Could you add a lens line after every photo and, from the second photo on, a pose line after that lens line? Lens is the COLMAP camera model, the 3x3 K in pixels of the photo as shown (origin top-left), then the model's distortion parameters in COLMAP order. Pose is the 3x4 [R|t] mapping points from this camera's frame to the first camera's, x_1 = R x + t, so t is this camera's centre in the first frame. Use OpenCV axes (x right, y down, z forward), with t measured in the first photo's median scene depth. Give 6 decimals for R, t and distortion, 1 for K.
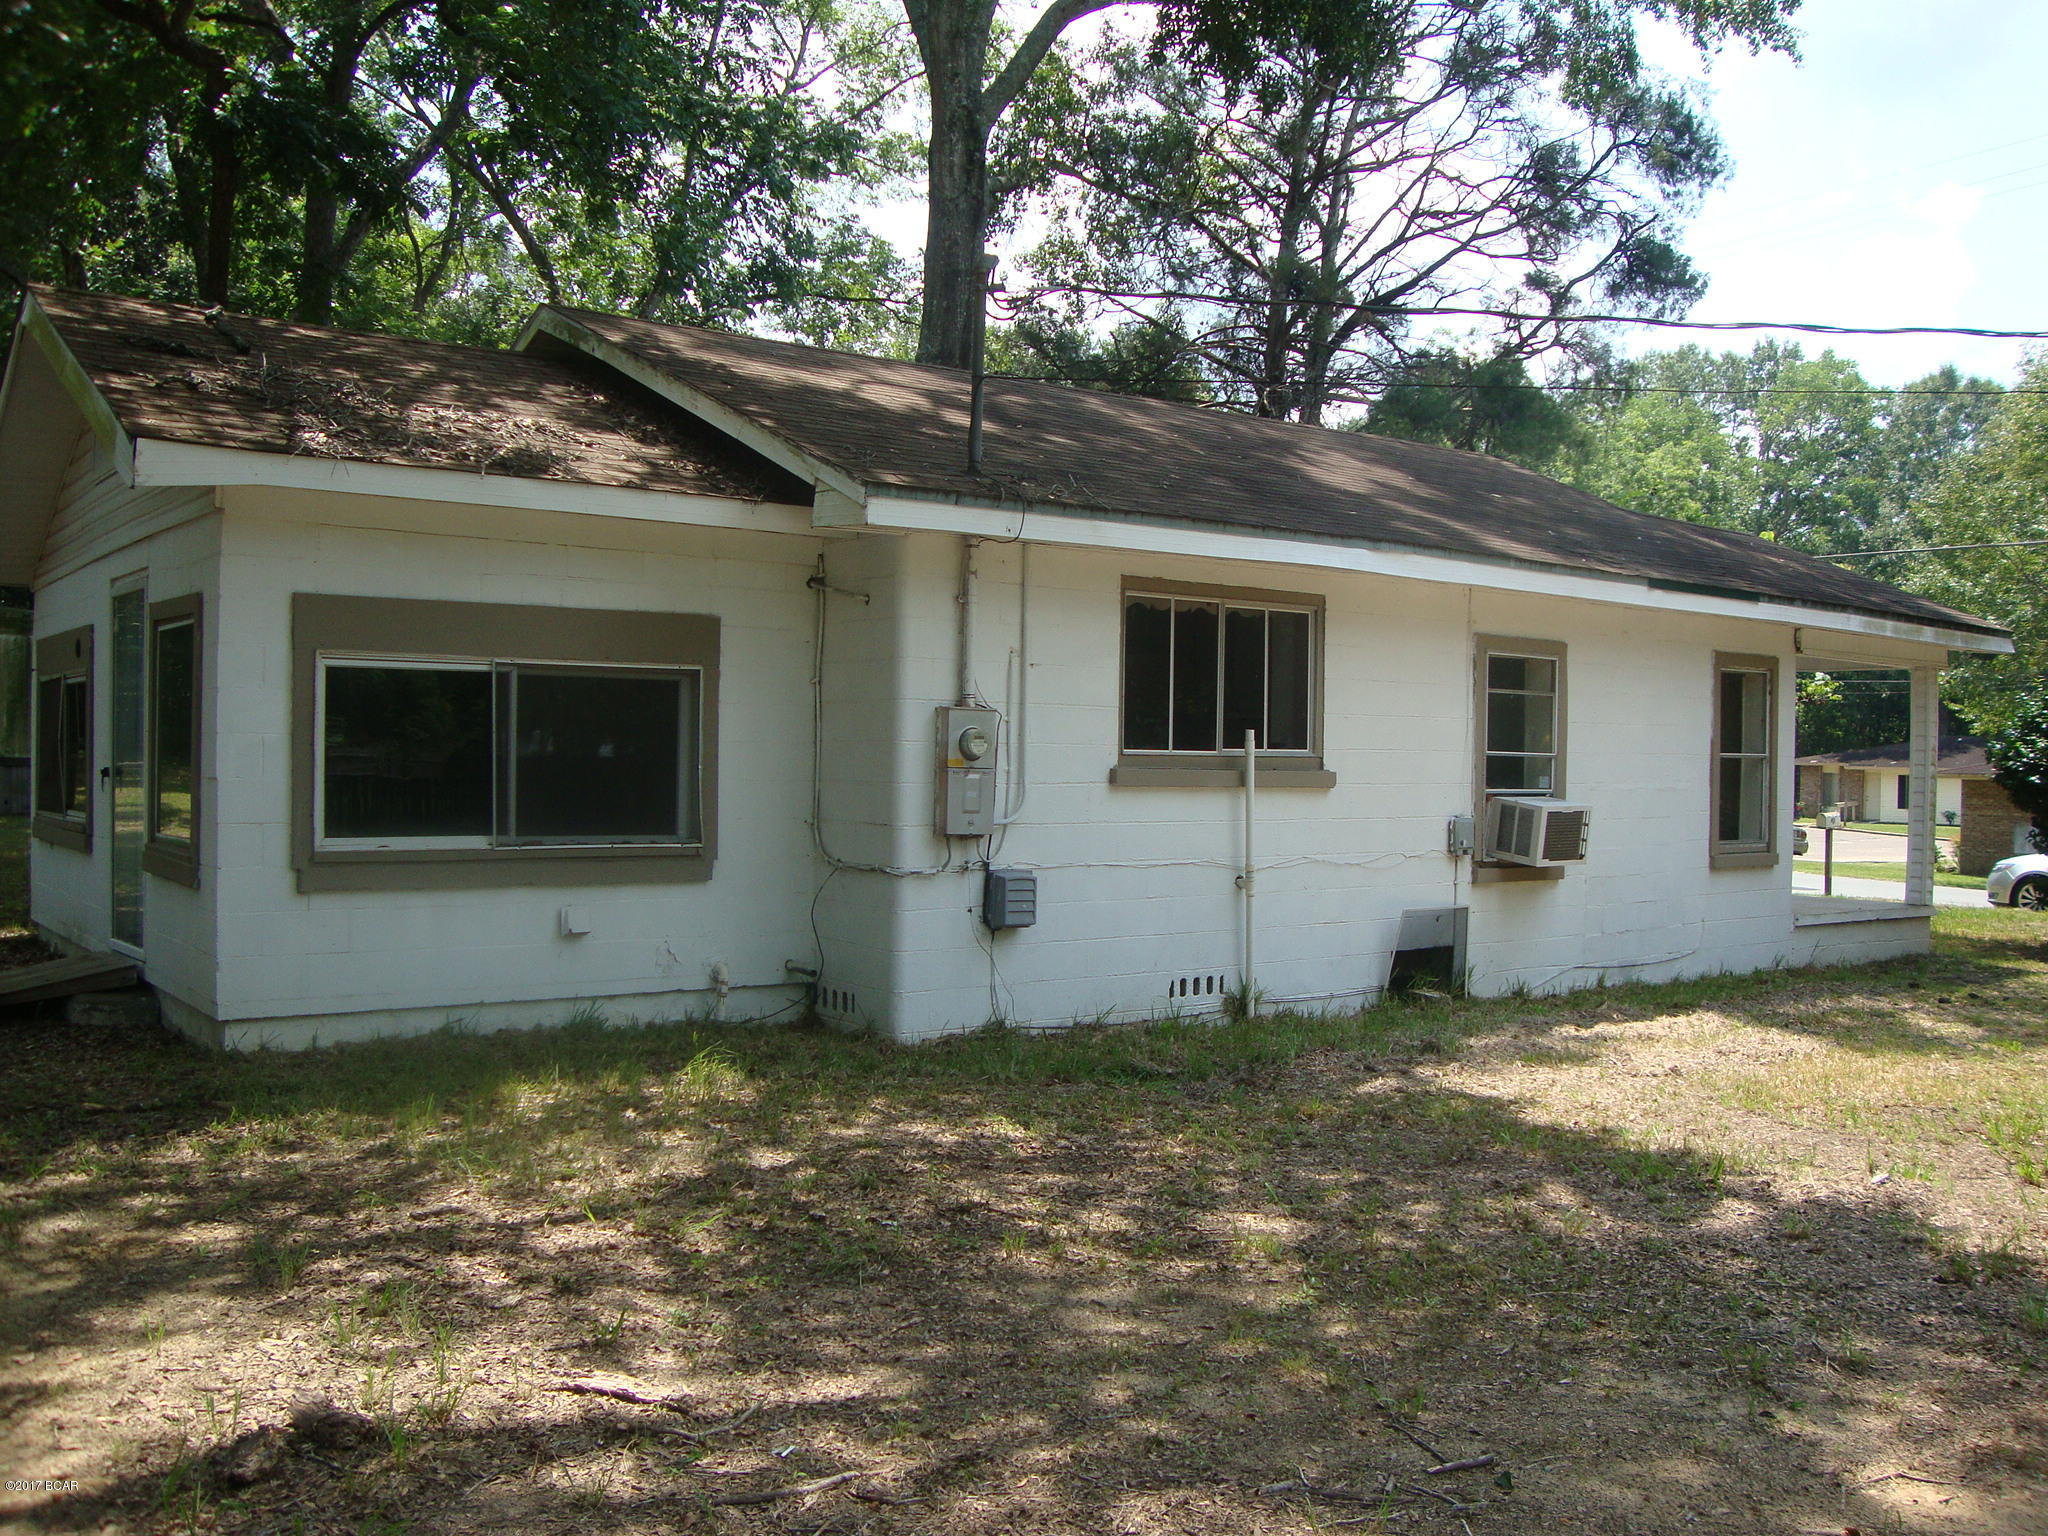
lens RADIAL K [[1855.2, 0, 1028.3], [0, 1855.2, 791.4], [0, 0, 1]] dist [-0.194668, 0.197640]
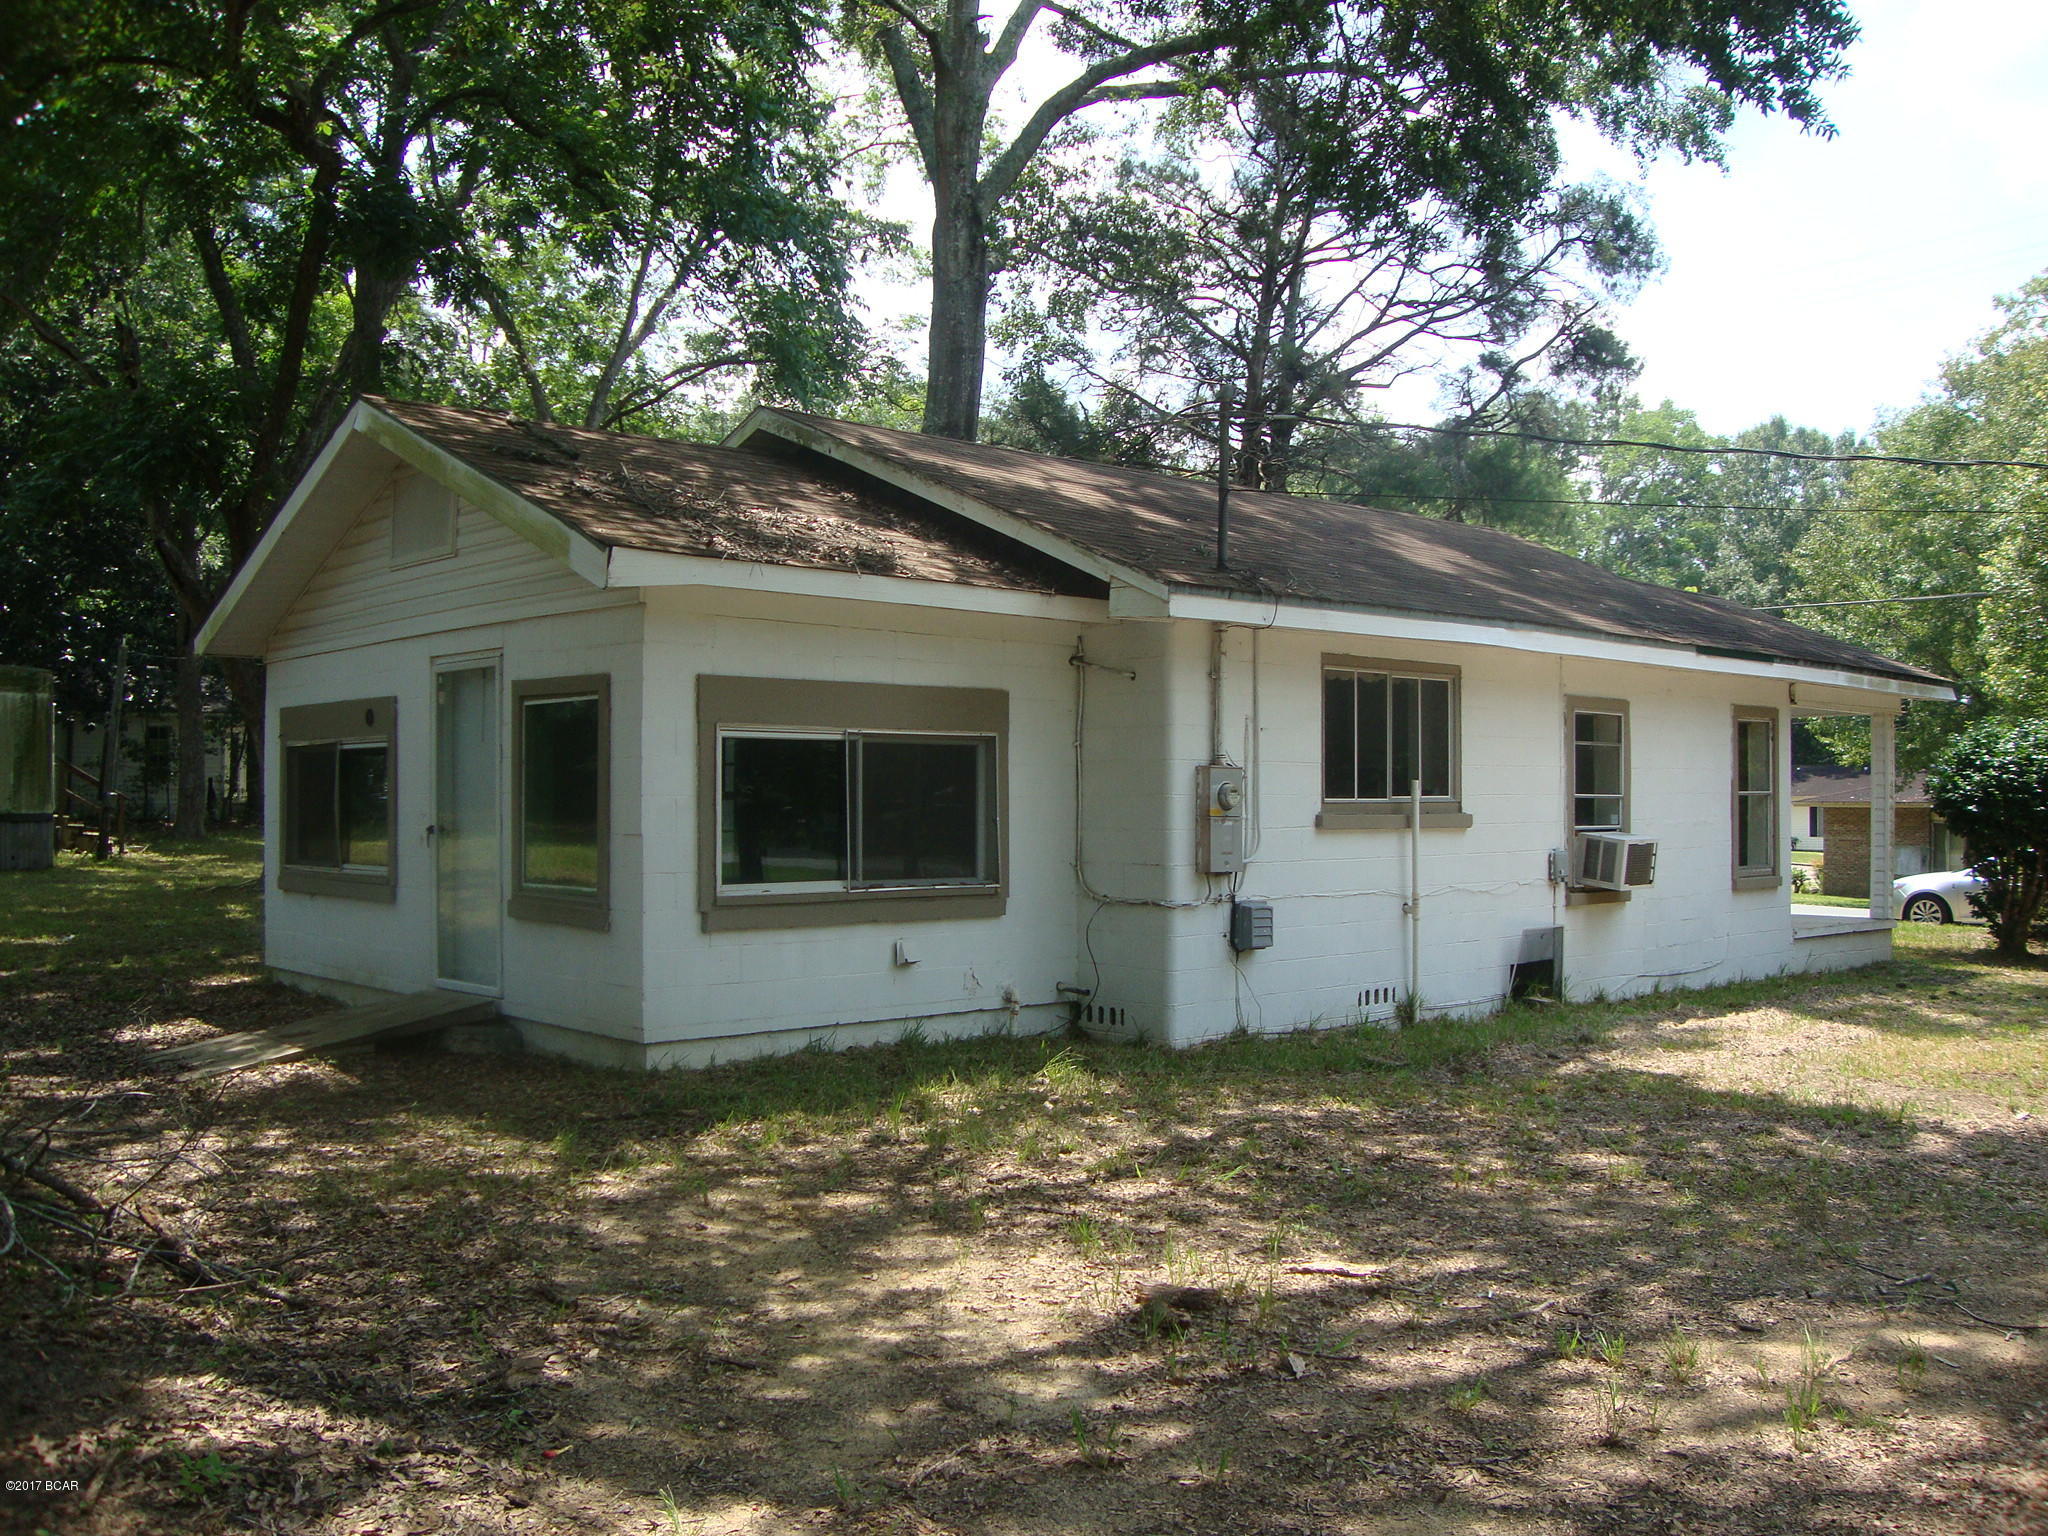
lens RADIAL K [[1855.2, 0, 1028.3], [0, 1855.2, 791.4], [0, 0, 1]] dist [-0.194668, 0.197640]
pose [[0.995671, -0.013610, 0.091951, -0.231141], [0.015580, 0.999663, -0.020741, -0.005162], [-0.091638, 0.022083, 0.995547, -0.154554]]
